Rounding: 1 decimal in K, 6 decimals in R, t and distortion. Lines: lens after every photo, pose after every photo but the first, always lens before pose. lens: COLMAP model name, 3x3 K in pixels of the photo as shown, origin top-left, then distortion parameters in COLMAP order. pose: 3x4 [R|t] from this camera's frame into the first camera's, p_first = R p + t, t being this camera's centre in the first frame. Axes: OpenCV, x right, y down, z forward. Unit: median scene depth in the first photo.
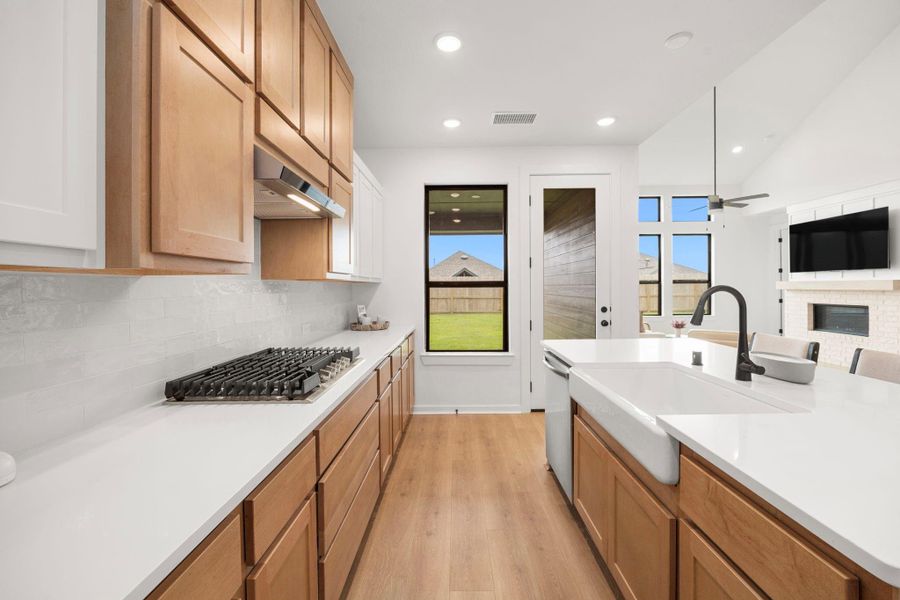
lens RADIAL K [[382.9, 0, 451.3], [0, 382.9, 284.6], [0, 0, 1]] dist [-0.000388, -0.000061]
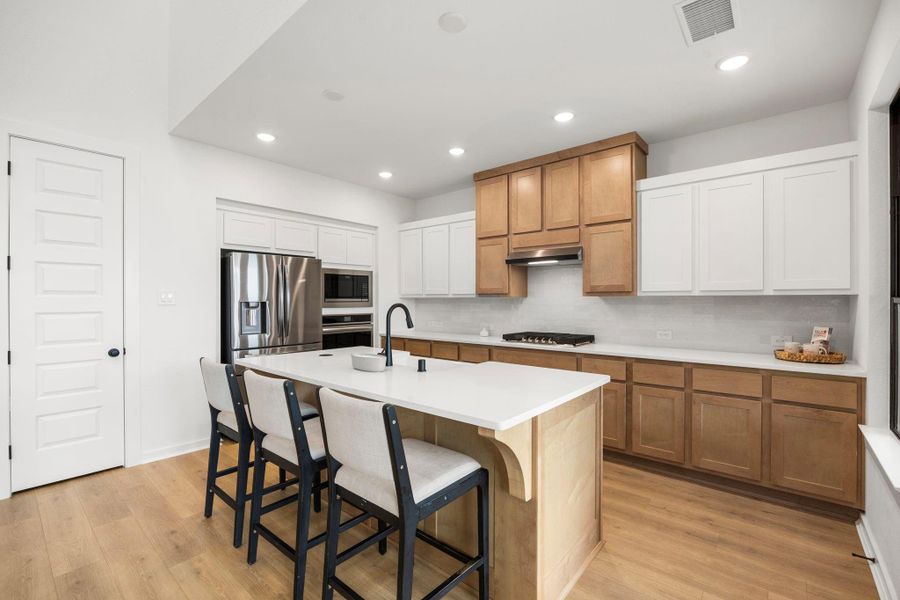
lens RADIAL K [[396.4, 0, 453.1], [0, 396.4, 301.5], [0, 0, 1]] dist [-0.002469, -0.000219]
pose [[-0.637877, 0.008697, -0.770089, 0.839177], [0.007910, 0.999957, 0.004742, -0.005298], [0.770097, -0.003067, -0.637919, 1.036415]]
